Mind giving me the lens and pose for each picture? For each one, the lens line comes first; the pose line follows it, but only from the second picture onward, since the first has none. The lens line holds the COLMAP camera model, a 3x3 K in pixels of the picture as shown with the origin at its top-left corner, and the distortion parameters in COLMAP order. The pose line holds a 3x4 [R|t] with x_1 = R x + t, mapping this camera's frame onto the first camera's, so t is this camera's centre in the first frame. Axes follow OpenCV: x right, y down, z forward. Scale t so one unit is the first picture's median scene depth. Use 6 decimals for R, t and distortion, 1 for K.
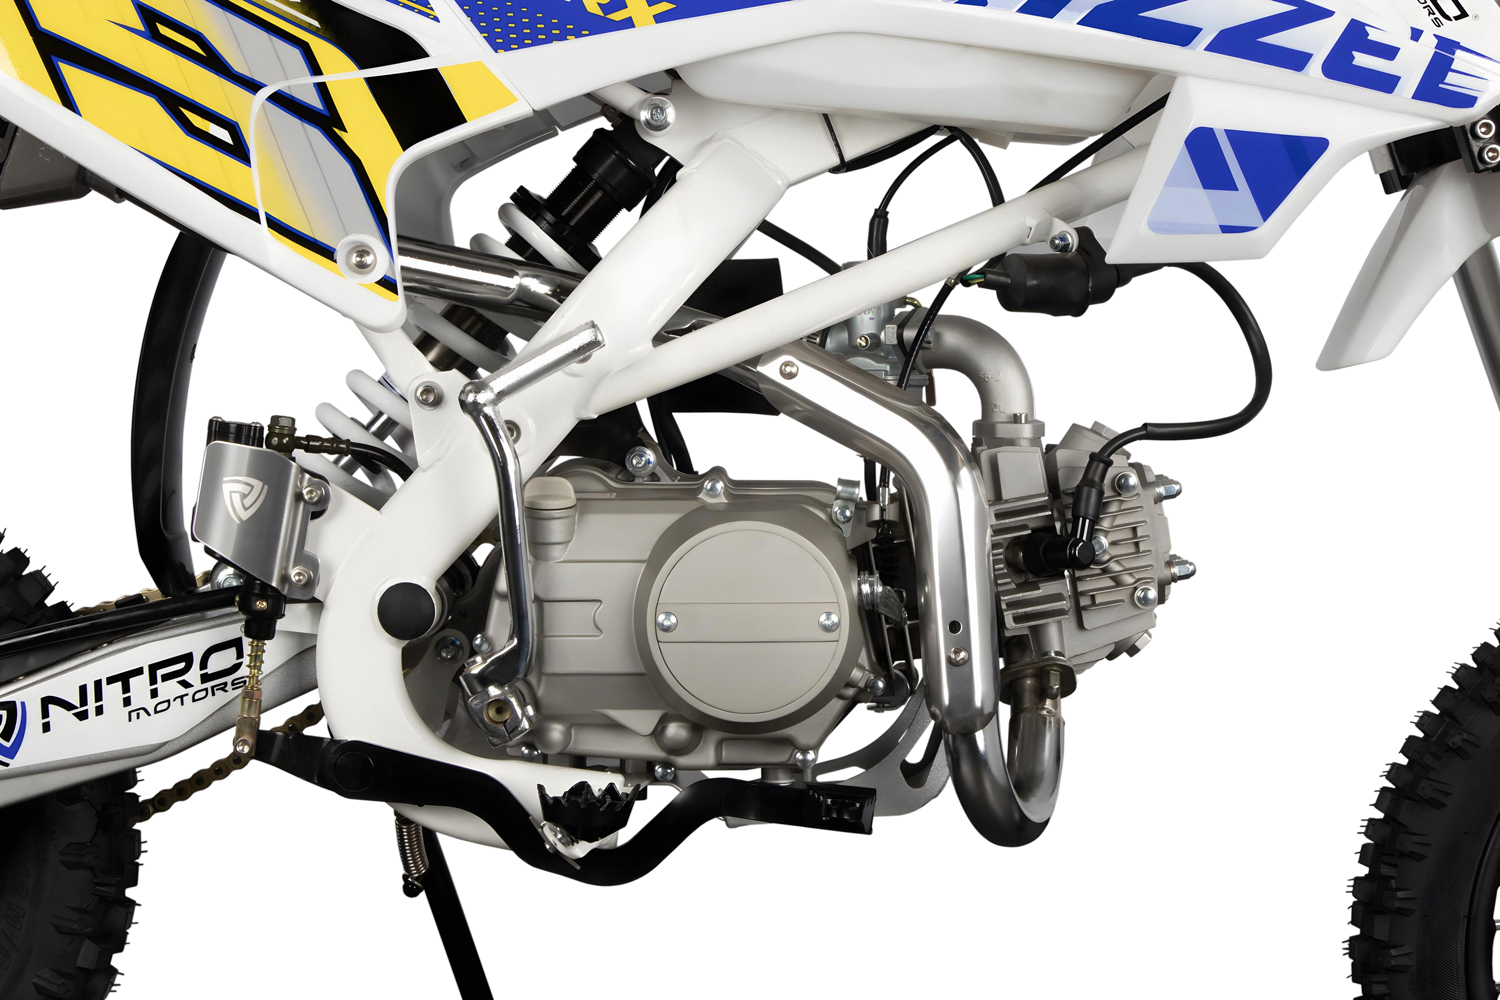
lens RADIAL K [[2998.2, 0, 750.0], [0, 2998.2, 500.0], [0, 0, 1]] dist [0.056176, 1.653881]
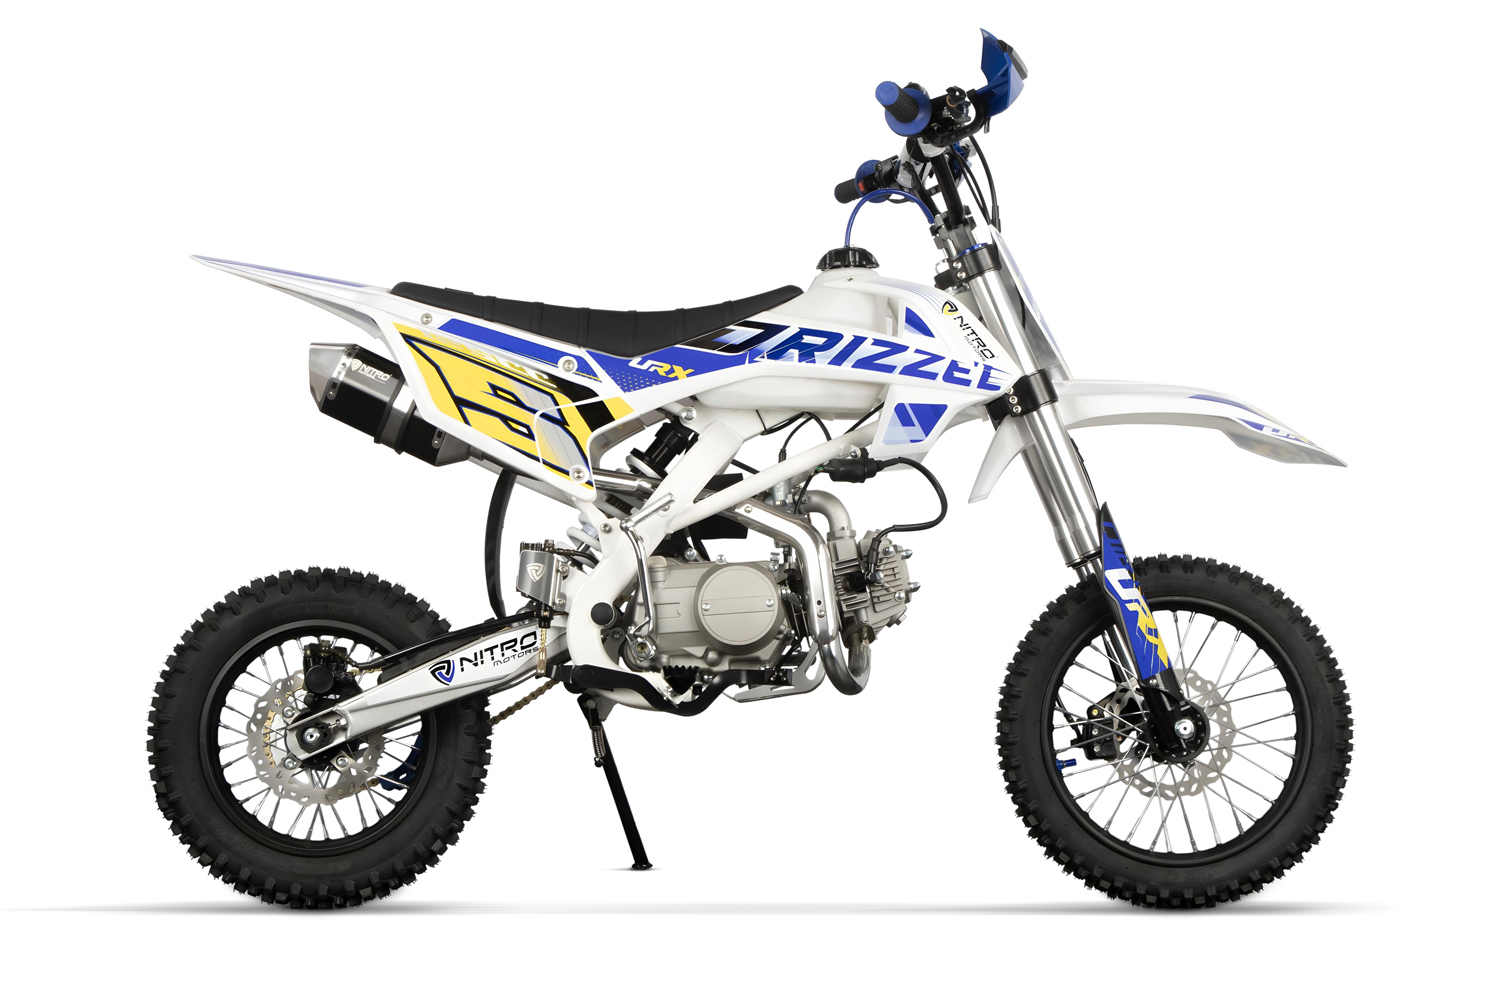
lens RADIAL K [[2864.1, 0, 749.1], [0, 2864.1, 519.2], [0, 0, 1]] dist [-0.024759, 1.719839]
pose [[0.997926, -0.063764, 0.008773, -0.007653], [0.064356, 0.990683, -0.120024, 0.252347], [-0.001038, 0.120340, 0.992732, -1.379535]]
